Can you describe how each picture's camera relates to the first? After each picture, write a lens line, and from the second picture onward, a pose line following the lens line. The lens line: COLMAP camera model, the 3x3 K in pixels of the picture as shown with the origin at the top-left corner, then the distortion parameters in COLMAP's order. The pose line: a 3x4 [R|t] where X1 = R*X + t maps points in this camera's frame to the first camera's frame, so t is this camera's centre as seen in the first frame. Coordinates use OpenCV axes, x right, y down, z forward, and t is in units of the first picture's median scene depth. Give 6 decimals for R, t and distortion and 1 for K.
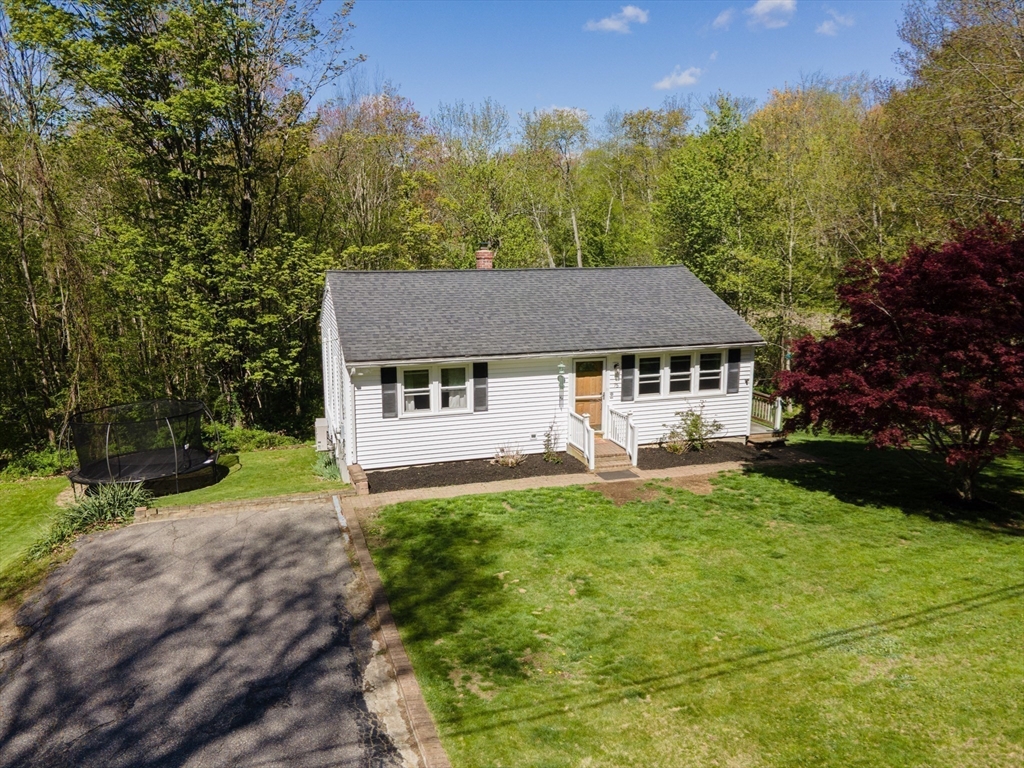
lens RADIAL K [[757.0, 0, 513.4], [0, 757.0, 384.3], [0, 0, 1]] dist [0.056429, 0.005571]
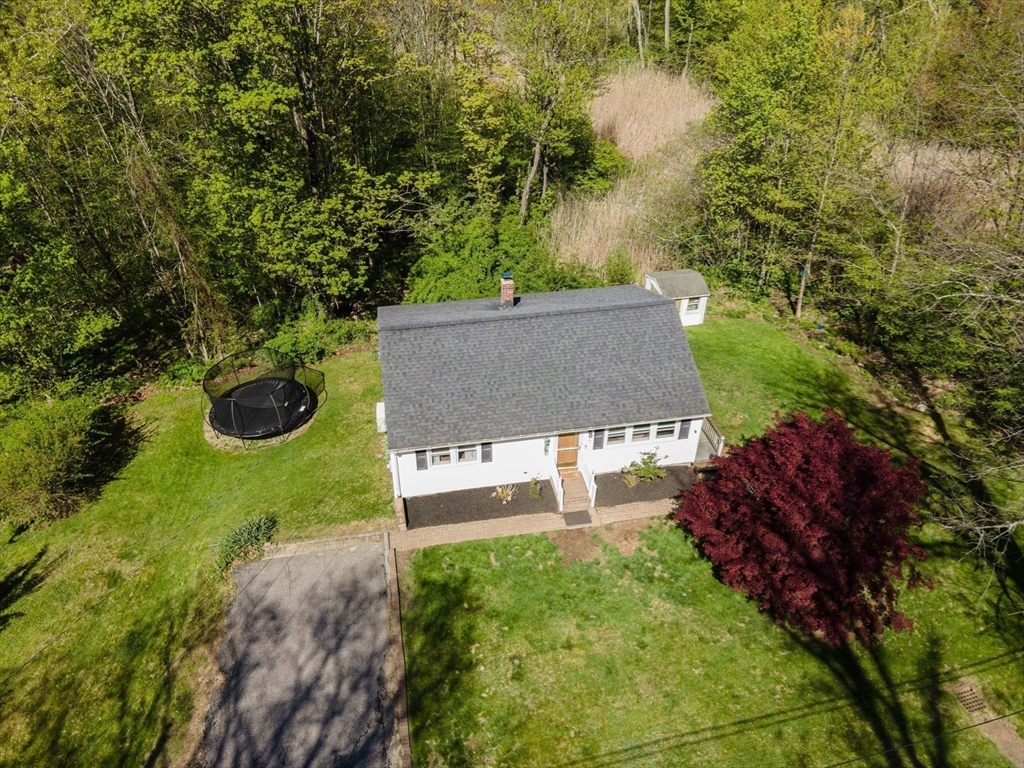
lens RADIAL K [[757.0, 0, 515.6], [0, 757.0, 379.1], [0, 0, 1]] dist [0.056429, 0.005571]
pose [[0.993669, 0.078737, -0.080138, 0.163411], [-0.037020, 0.902954, 0.428139, -1.046569], [0.106071, -0.422462, 0.900153, -0.288198]]
